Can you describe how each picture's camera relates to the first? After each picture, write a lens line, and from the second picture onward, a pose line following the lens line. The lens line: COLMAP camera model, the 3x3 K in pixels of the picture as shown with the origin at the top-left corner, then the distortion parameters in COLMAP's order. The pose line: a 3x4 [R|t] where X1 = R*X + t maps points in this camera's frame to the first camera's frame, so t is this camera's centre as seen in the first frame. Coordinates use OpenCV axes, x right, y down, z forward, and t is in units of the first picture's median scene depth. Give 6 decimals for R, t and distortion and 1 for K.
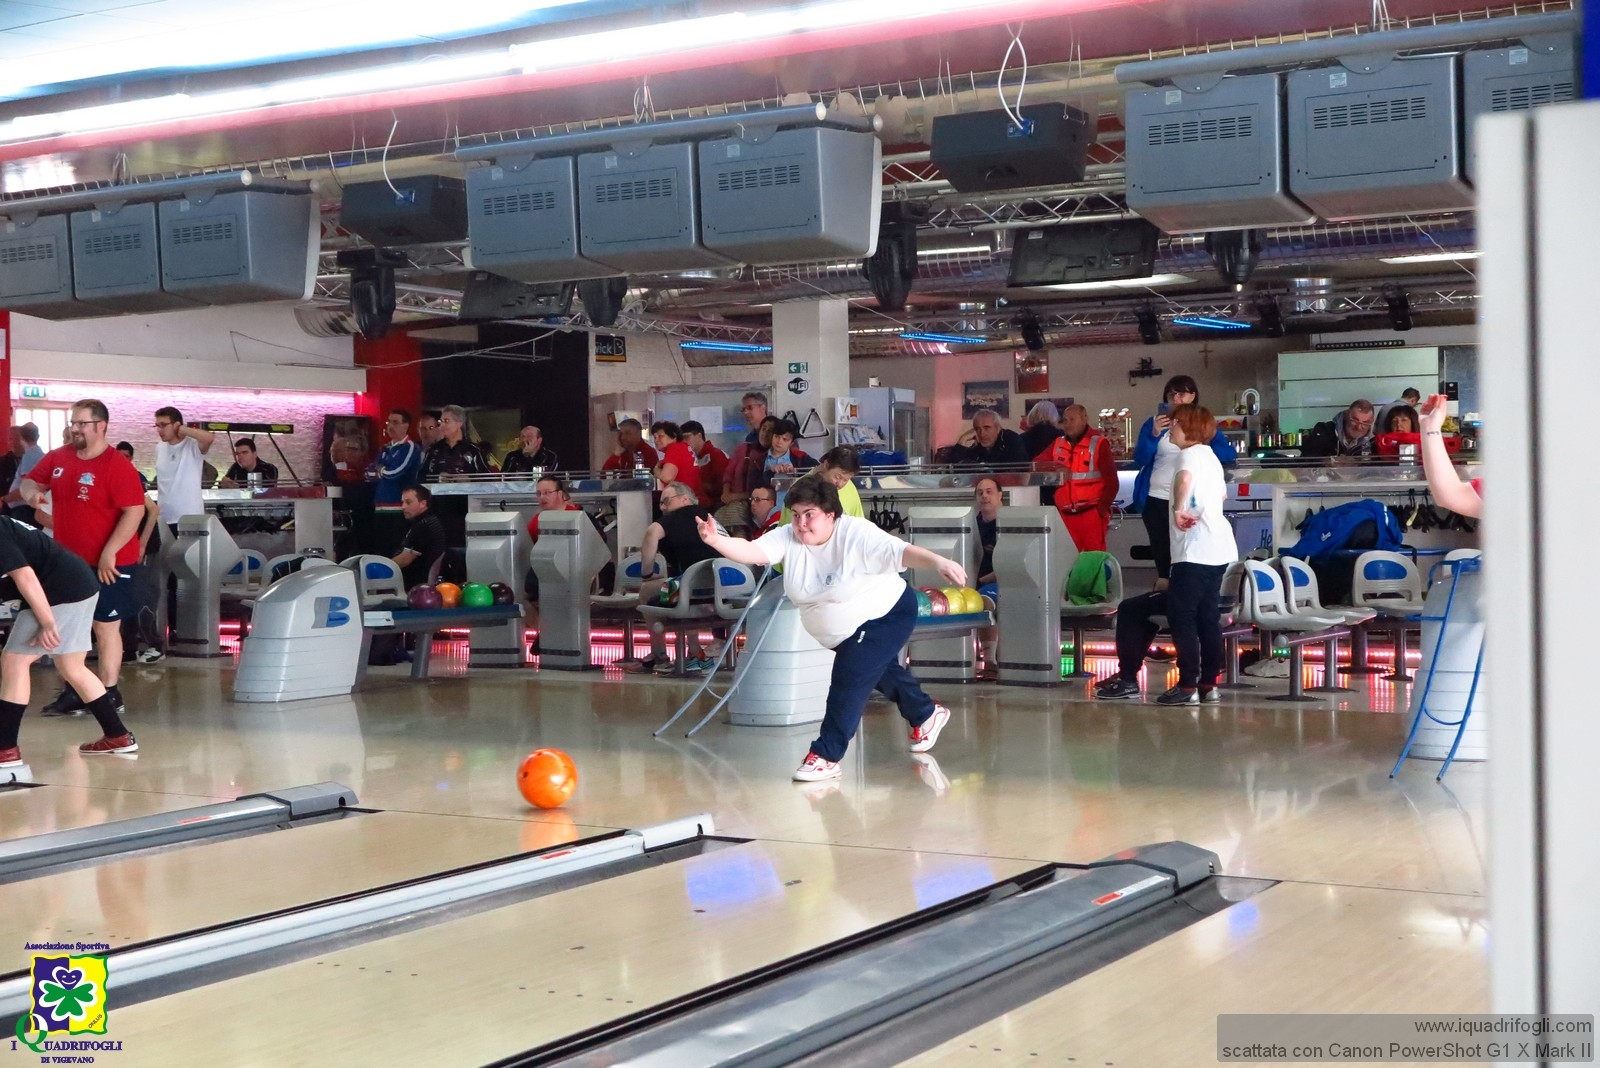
lens RADIAL K [[2264.2, 0, 799.0], [0, 2264.2, 518.9], [0, 0, 1]] dist [0.008708, 0.045489]
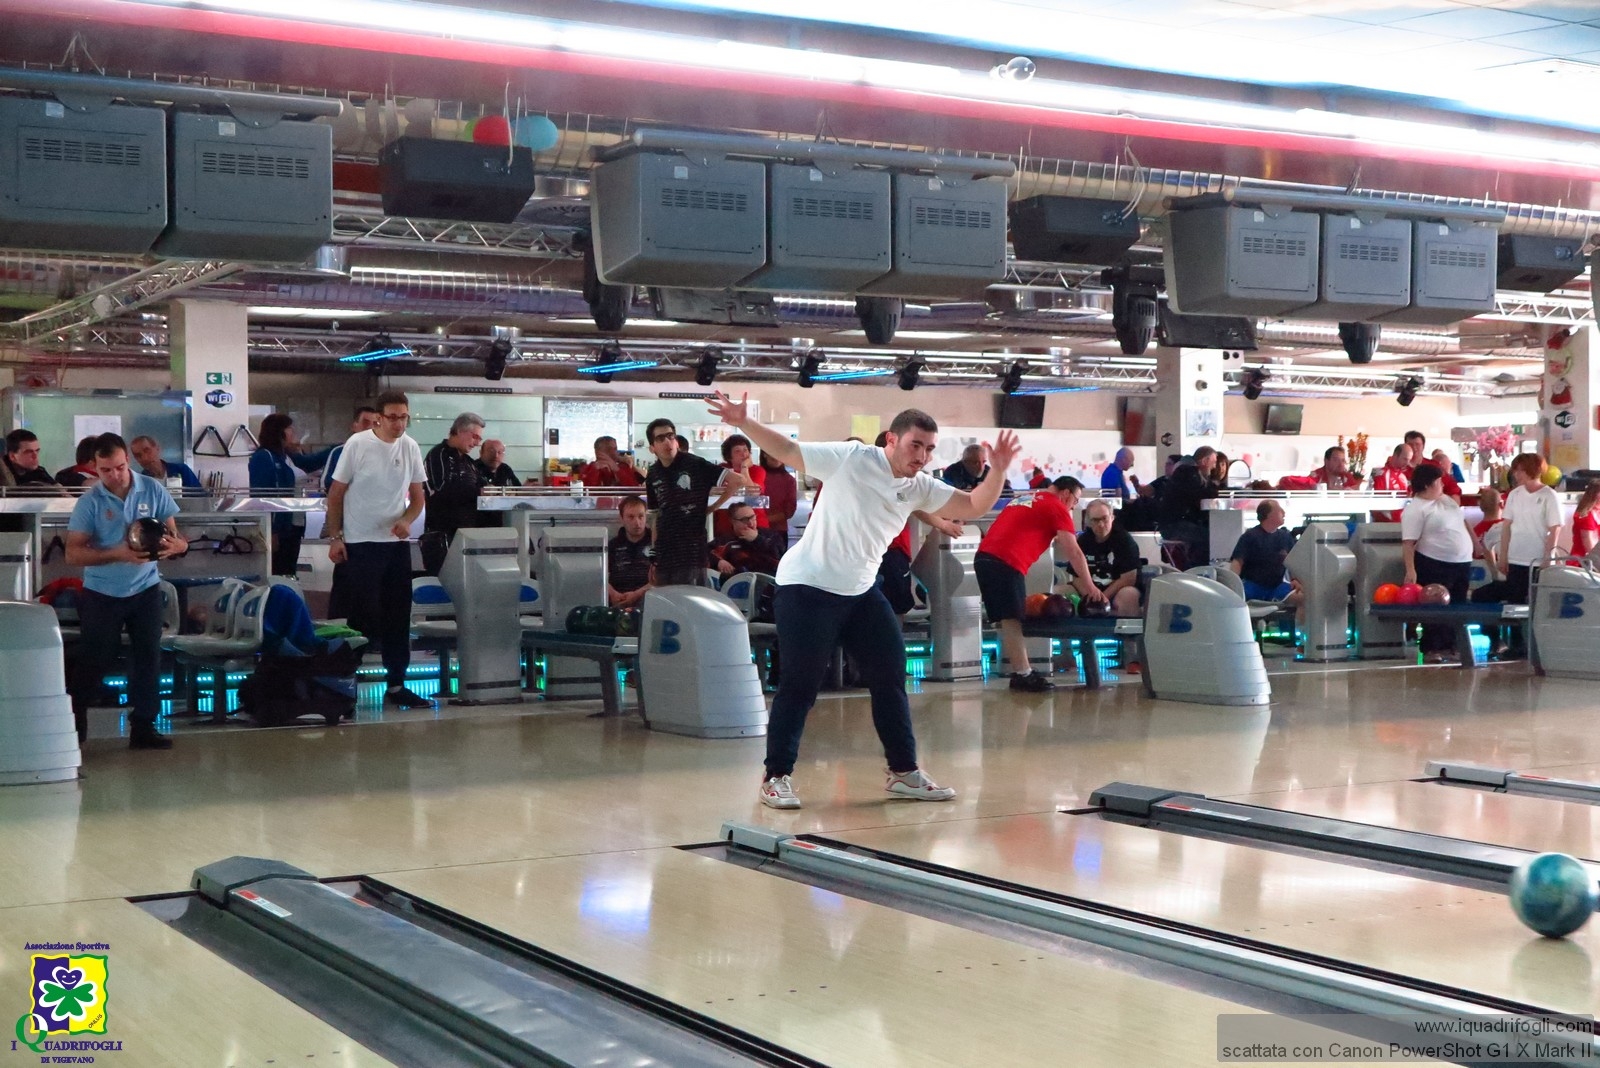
lens RADIAL K [[2148.3, 0, 801.1], [0, 2148.3, 527.9], [0, 0, 1]] dist [-0.001199, 0.021145]
pose [[0.480143, 0.008290, 0.877151, -0.641002], [0.007896, 0.999874, -0.013772, 0.006782], [-0.877155, 0.013539, 0.480017, 0.383684]]
